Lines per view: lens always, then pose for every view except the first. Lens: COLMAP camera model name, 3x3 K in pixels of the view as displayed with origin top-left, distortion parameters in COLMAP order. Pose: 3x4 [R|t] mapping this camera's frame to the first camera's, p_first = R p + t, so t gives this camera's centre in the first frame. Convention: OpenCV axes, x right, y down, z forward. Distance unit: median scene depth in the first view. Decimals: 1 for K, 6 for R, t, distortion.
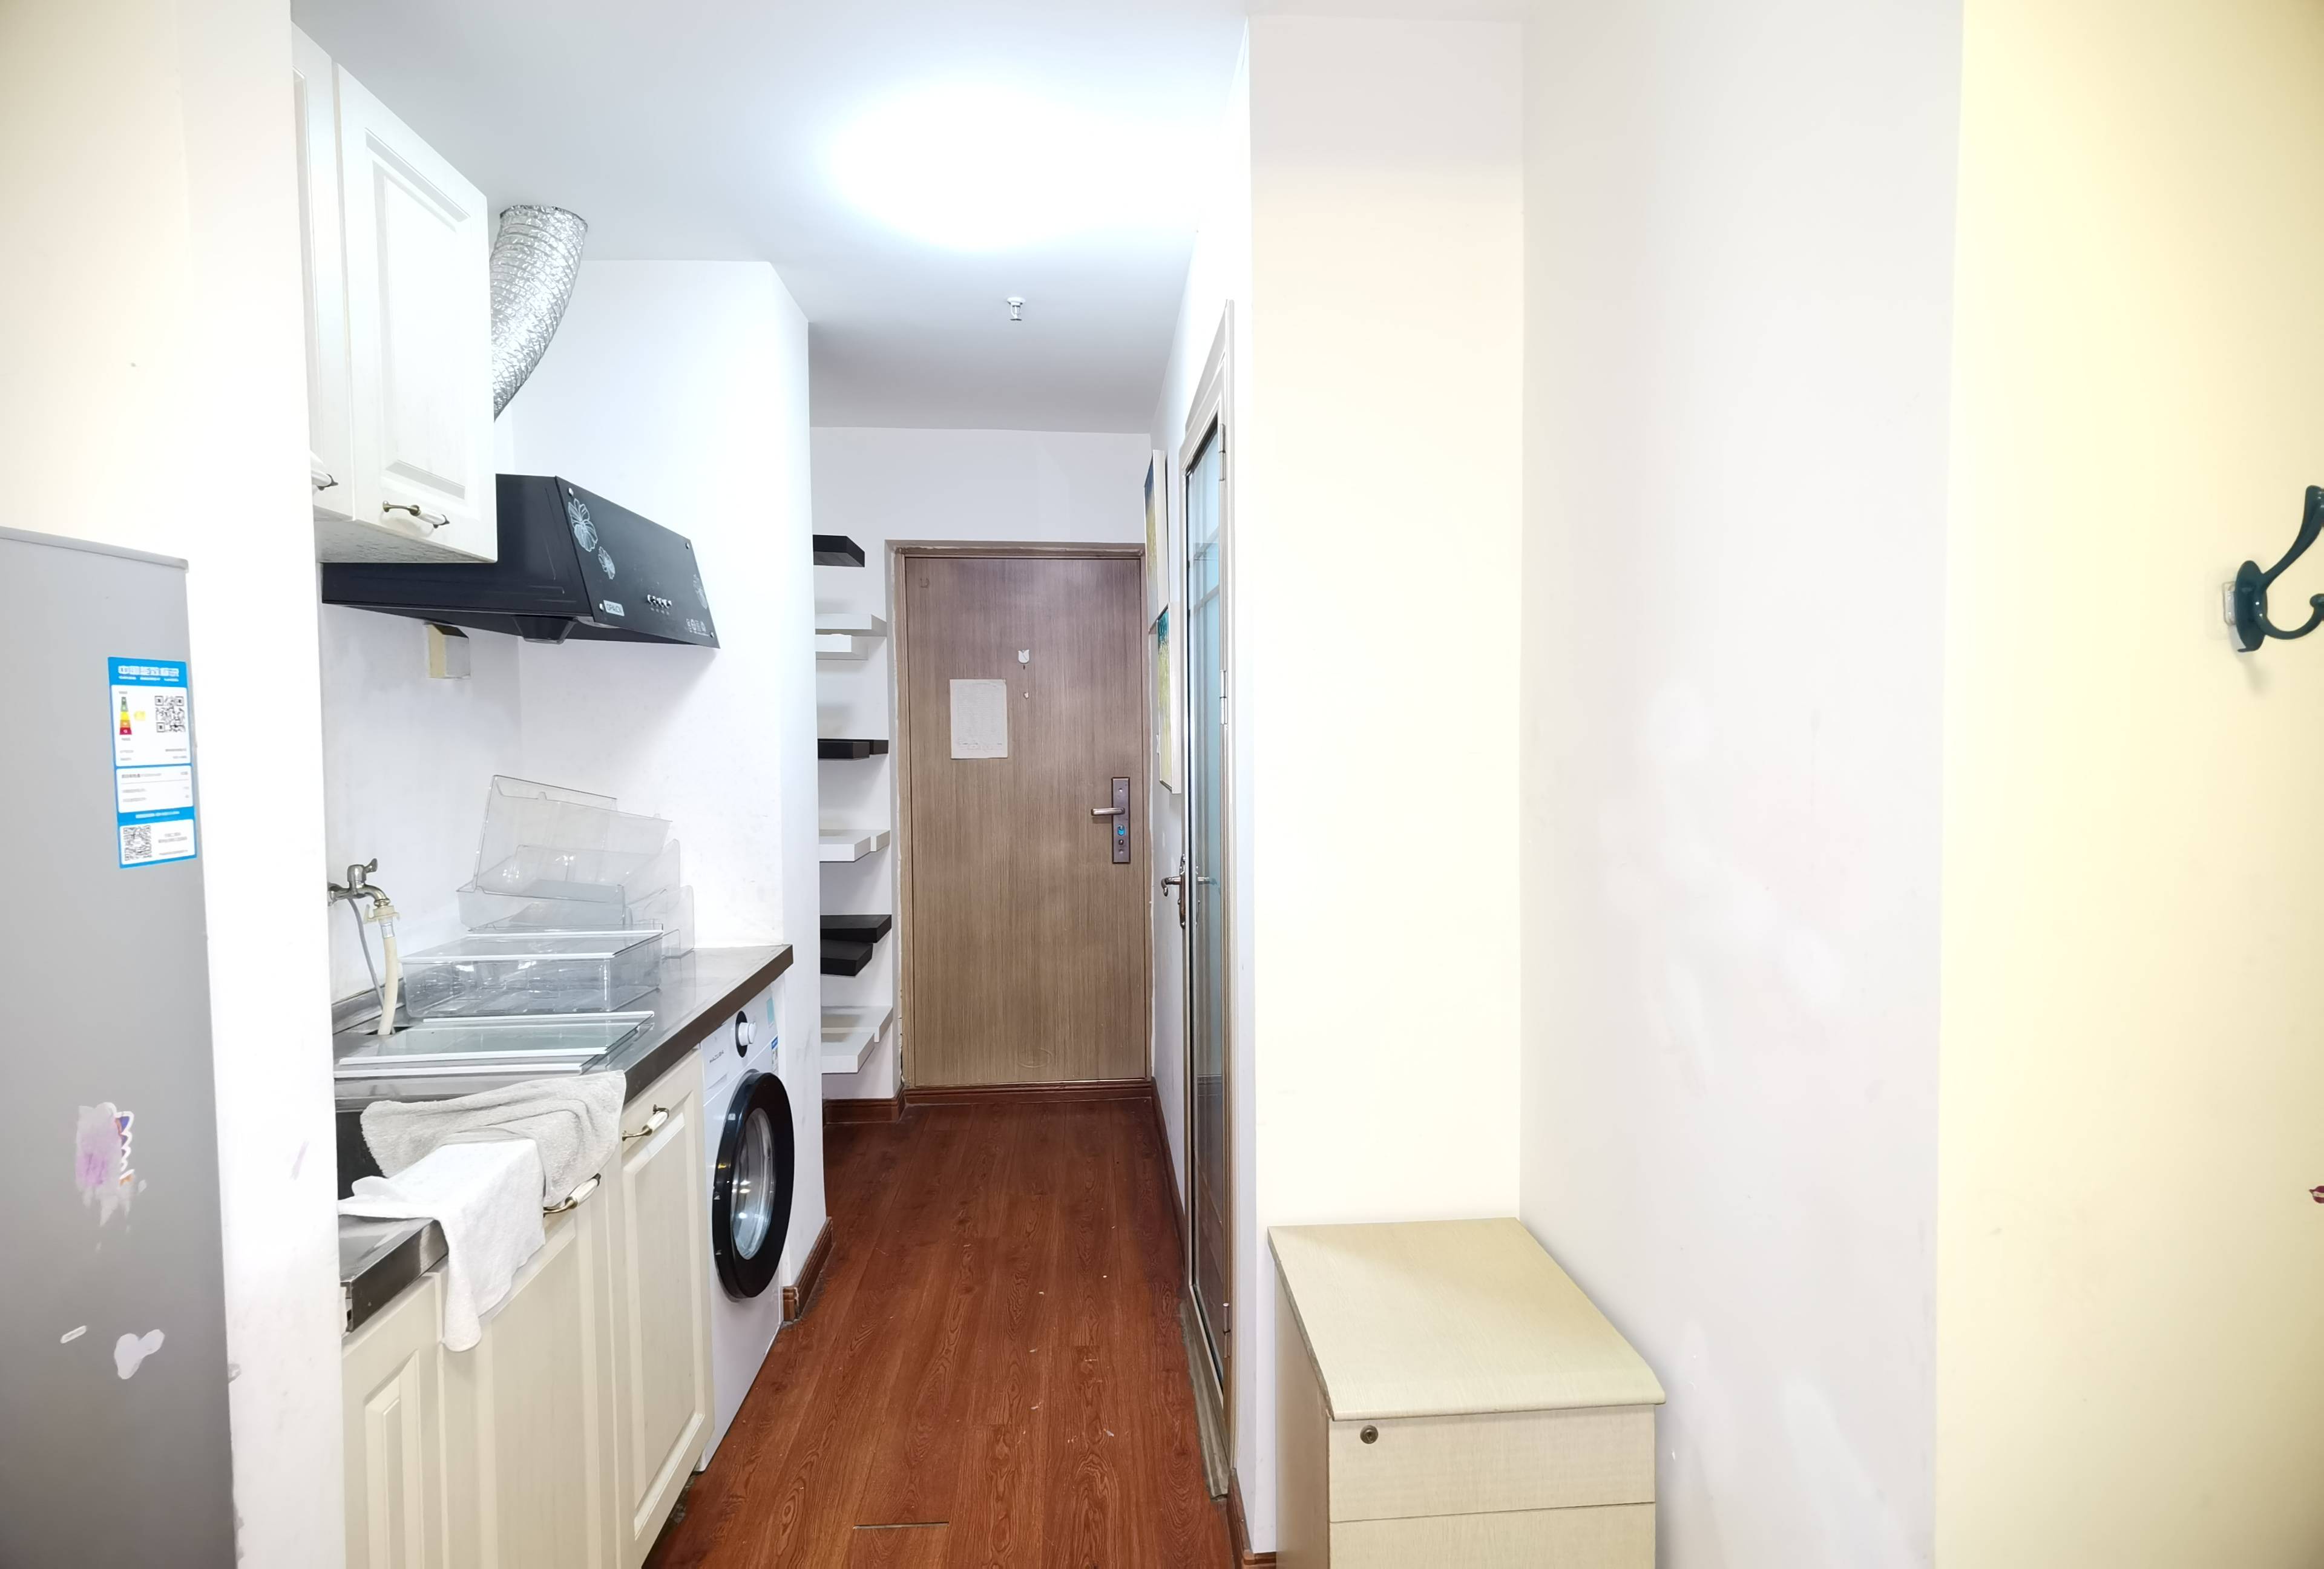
lens RADIAL K [[1201.2, 0, 1170.8], [0, 1201.2, 778.0], [0, 0, 1]] dist [0.023963, -0.001308]
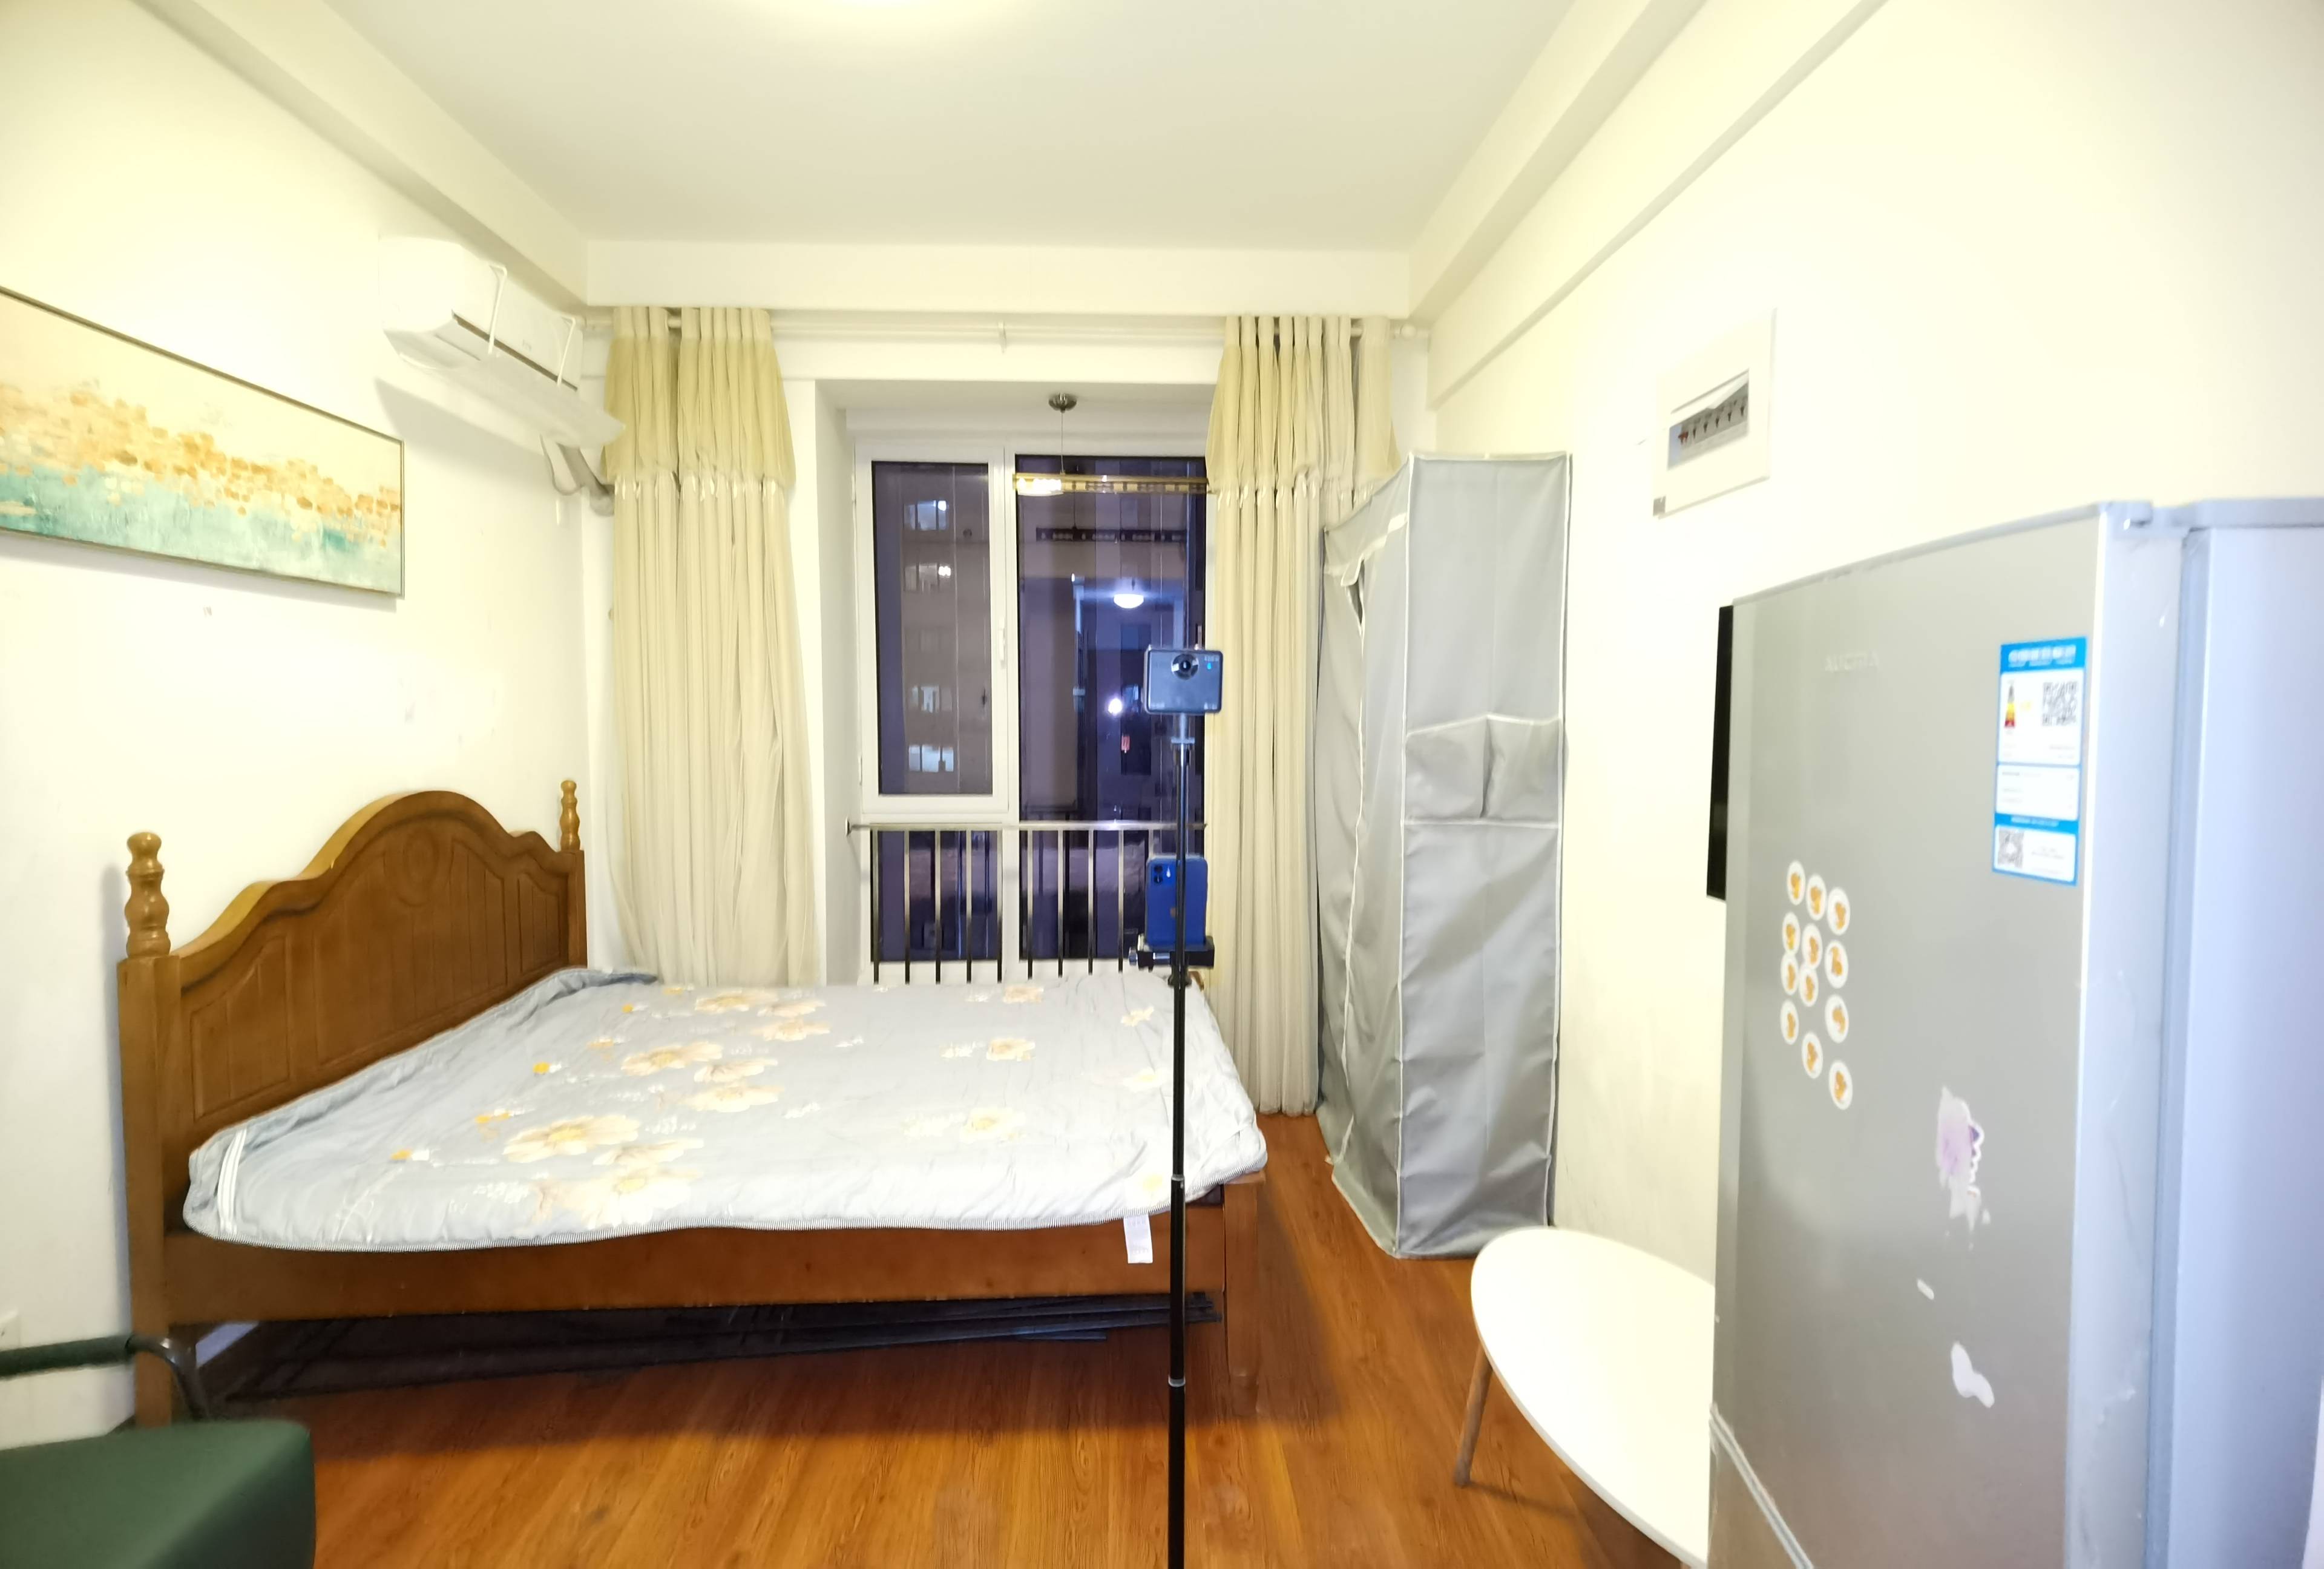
lens RADIAL K [[1201.2, 0, 1170.8], [0, 1201.2, 778.0], [0, 0, 1]] dist [0.023963, -0.001308]
pose [[-0.999656, 0.005960, 0.025532, -0.234868], [0.008320, 0.995601, 0.093322, -0.080834], [-0.024864, 0.093502, -0.995309, 1.768870]]
